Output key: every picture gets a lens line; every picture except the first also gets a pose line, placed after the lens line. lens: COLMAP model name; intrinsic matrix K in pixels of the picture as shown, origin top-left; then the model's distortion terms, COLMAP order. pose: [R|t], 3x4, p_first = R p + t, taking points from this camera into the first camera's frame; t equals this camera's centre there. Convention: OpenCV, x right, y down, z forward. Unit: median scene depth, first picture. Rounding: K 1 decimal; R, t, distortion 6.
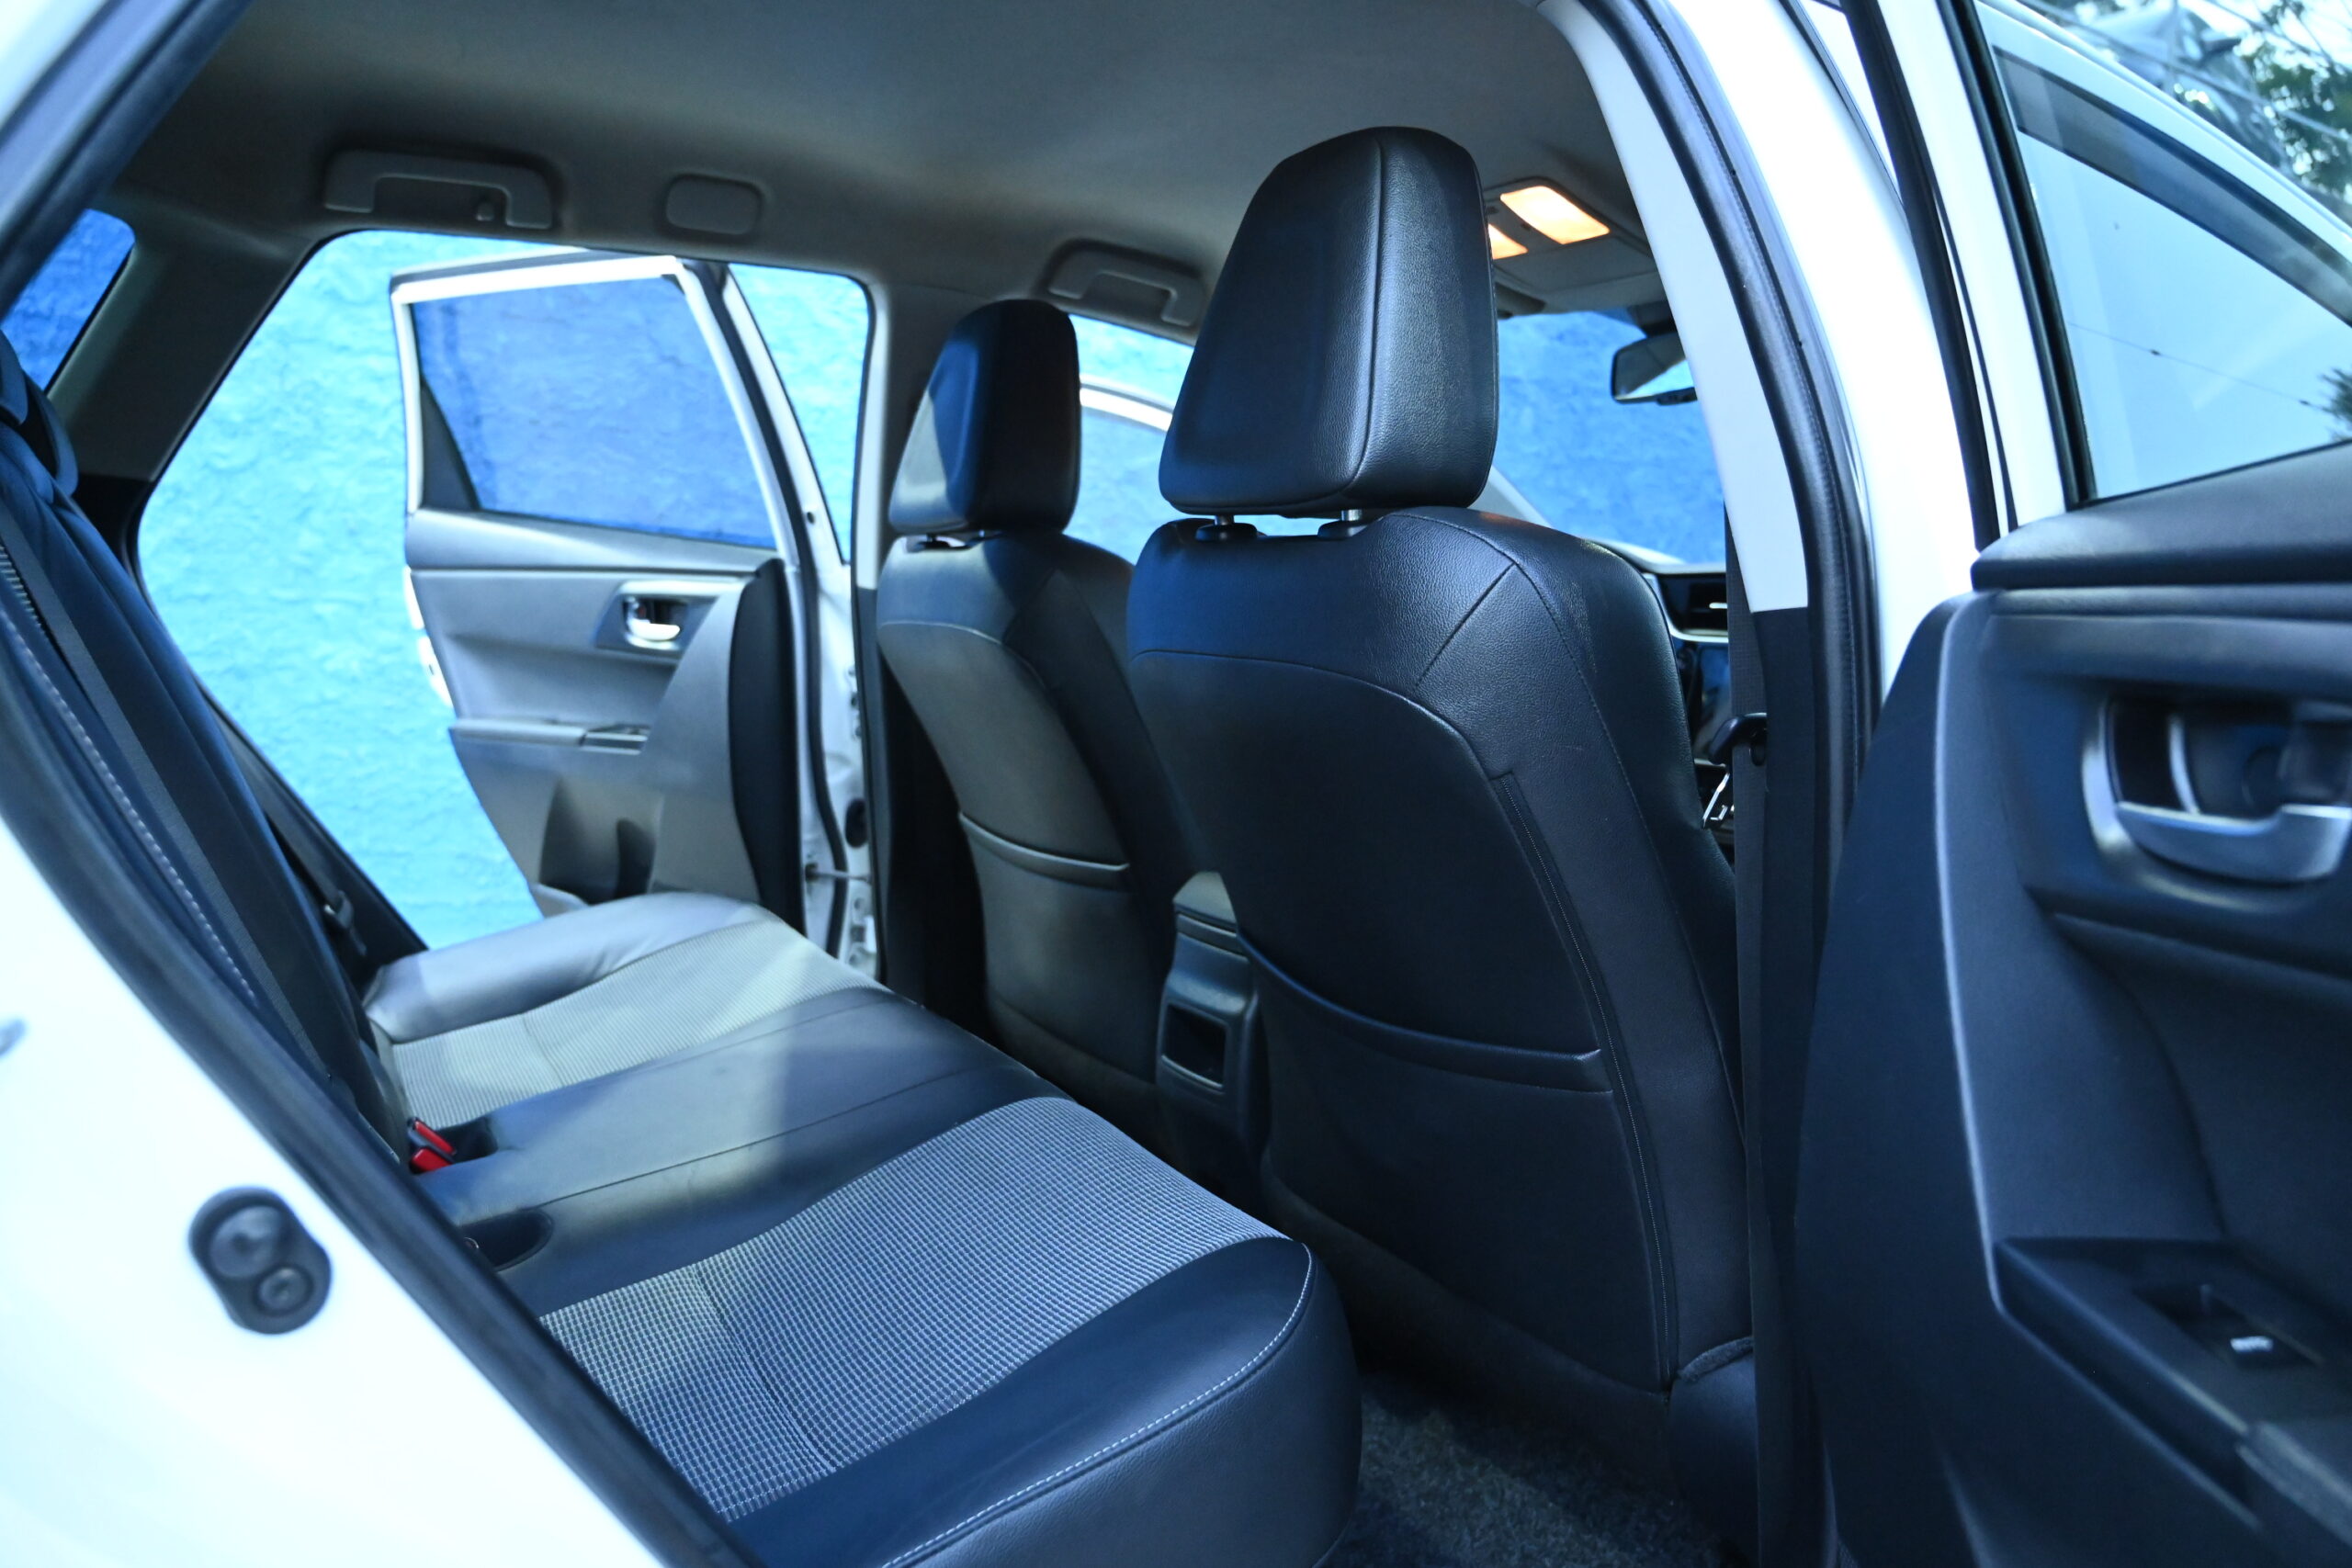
lens RADIAL K [[1606.9, 0, 1163.7], [0, 1606.9, 795.8], [0, 0, 1]] dist [-0.003618, -0.000686]
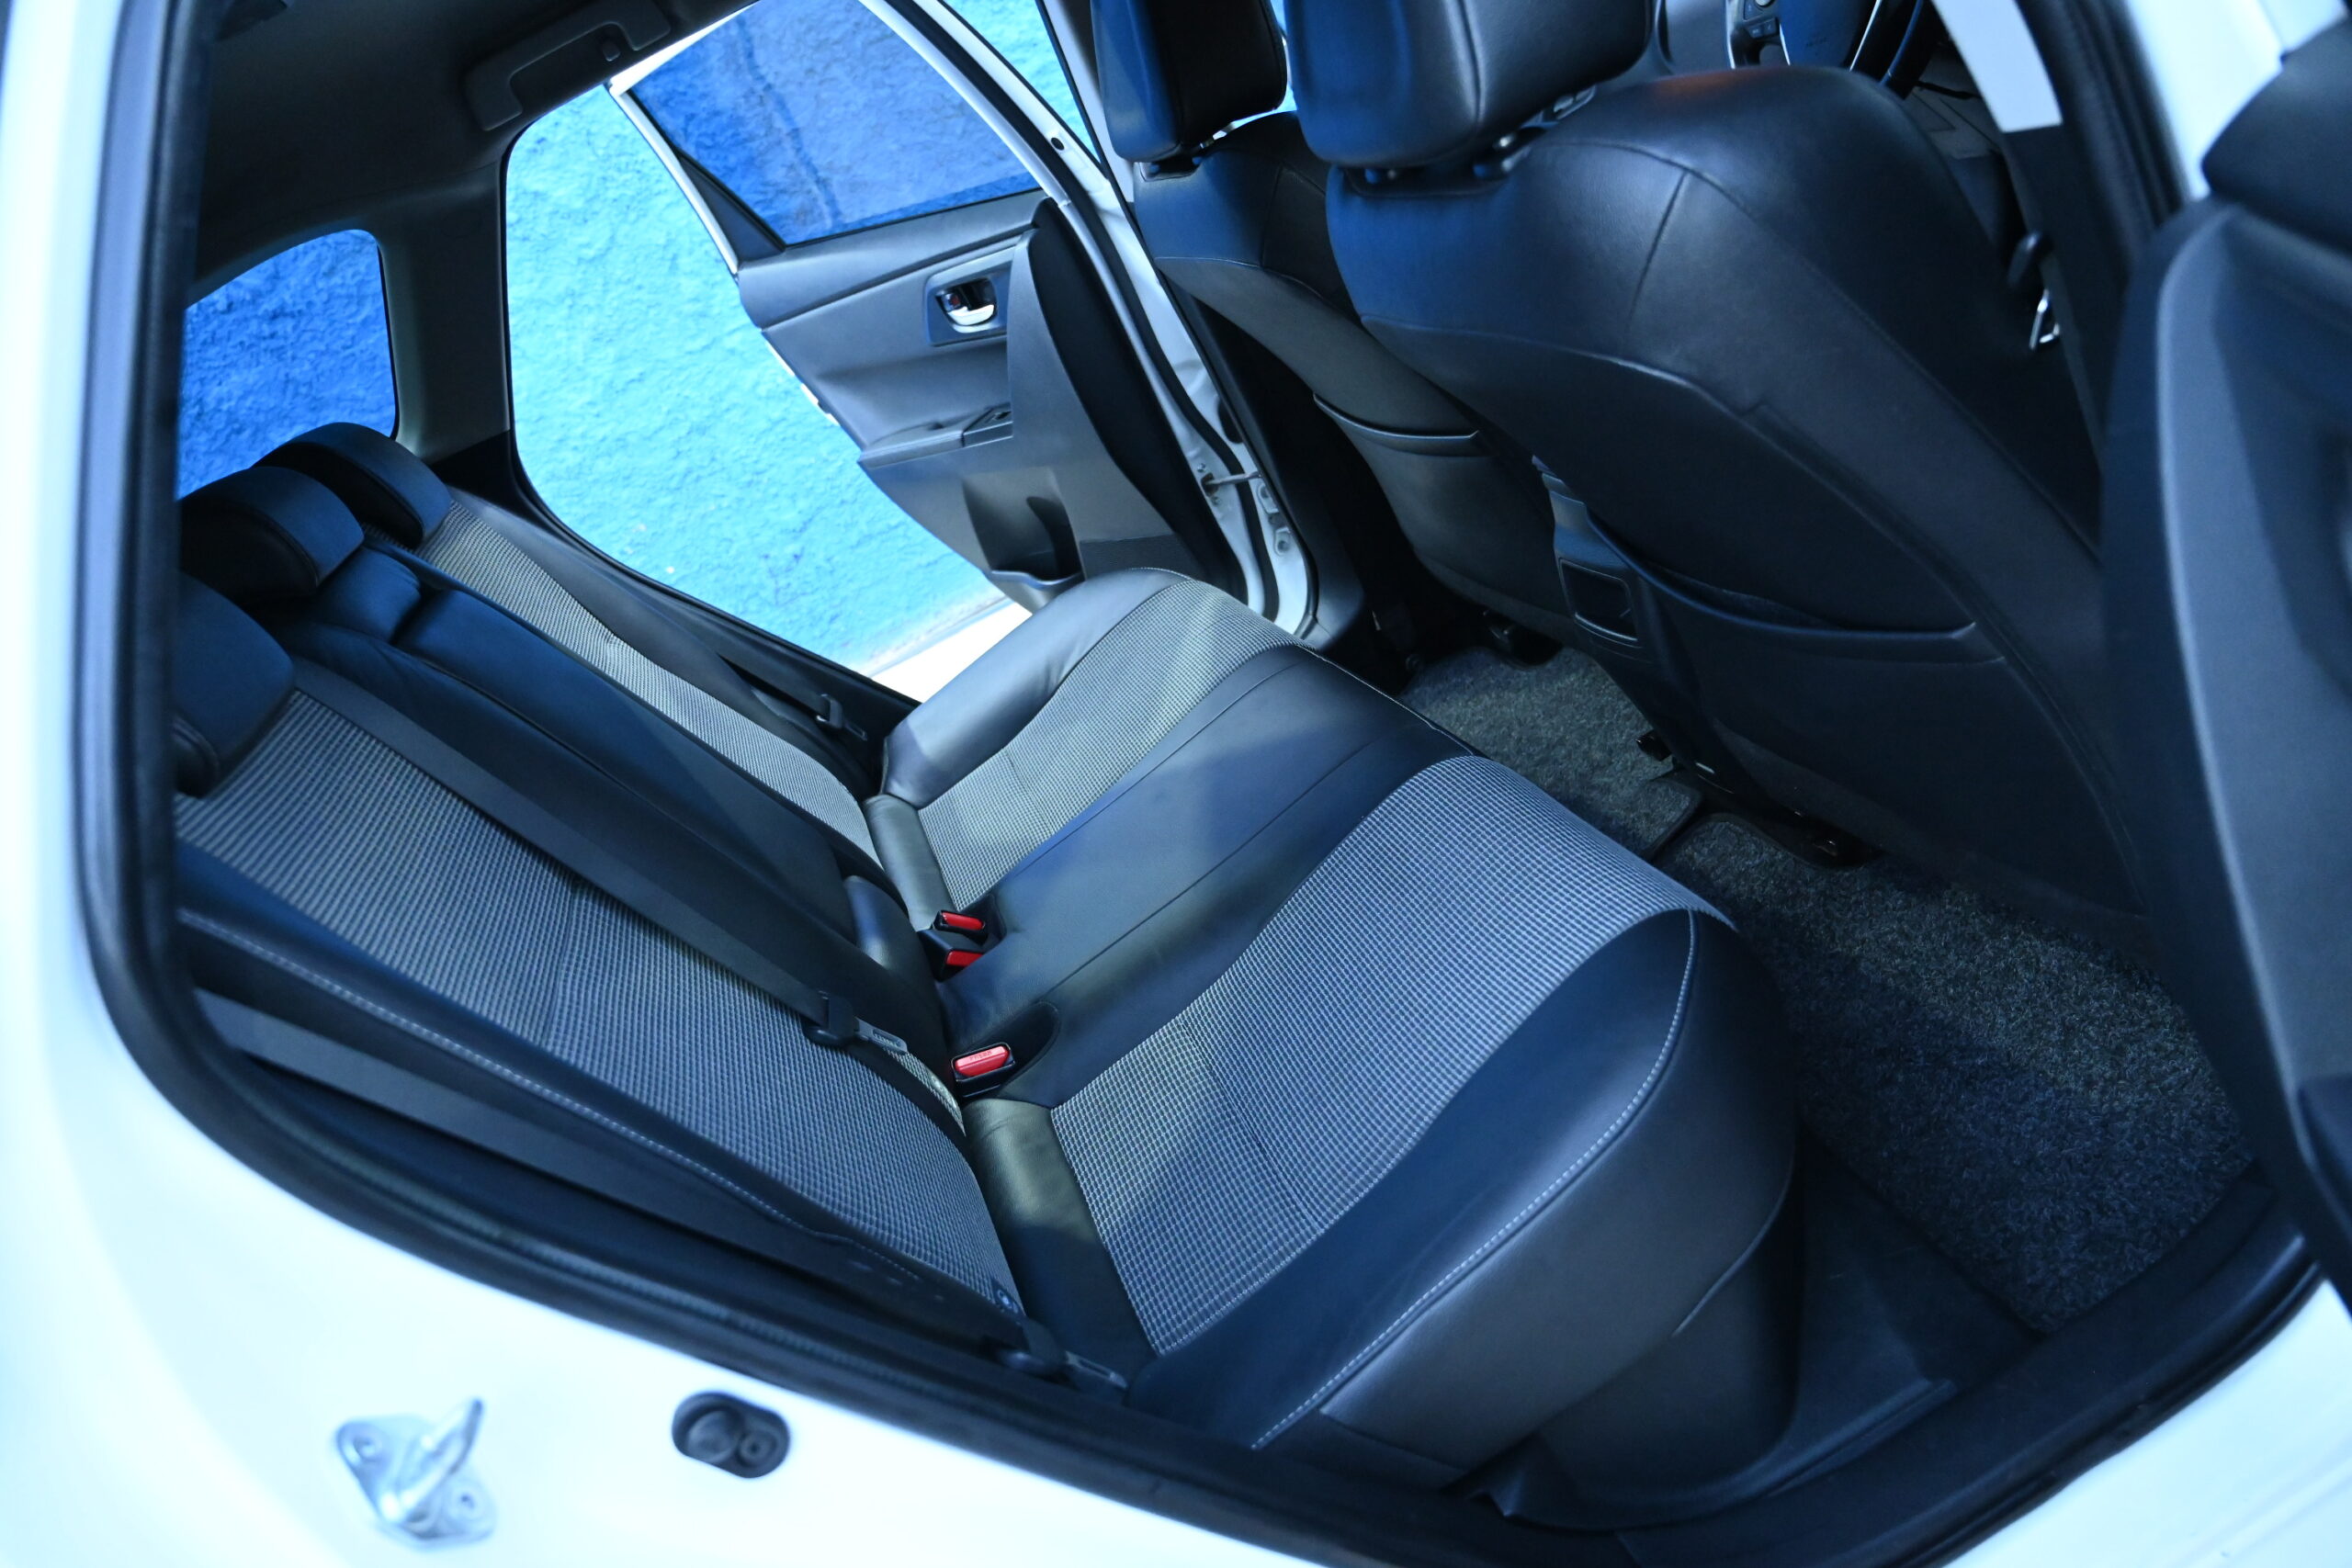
lens RADIAL K [[1606.9, 0, 1163.7], [0, 1606.9, 795.8], [0, 0, 1]] dist [-0.003618, -0.000686]
pose [[0.880389, -0.272886, -0.387876, 0.144854], [0.399989, 0.866670, 0.298148, -0.149071], [0.254800, -0.417632, 0.872158, 0.057152]]
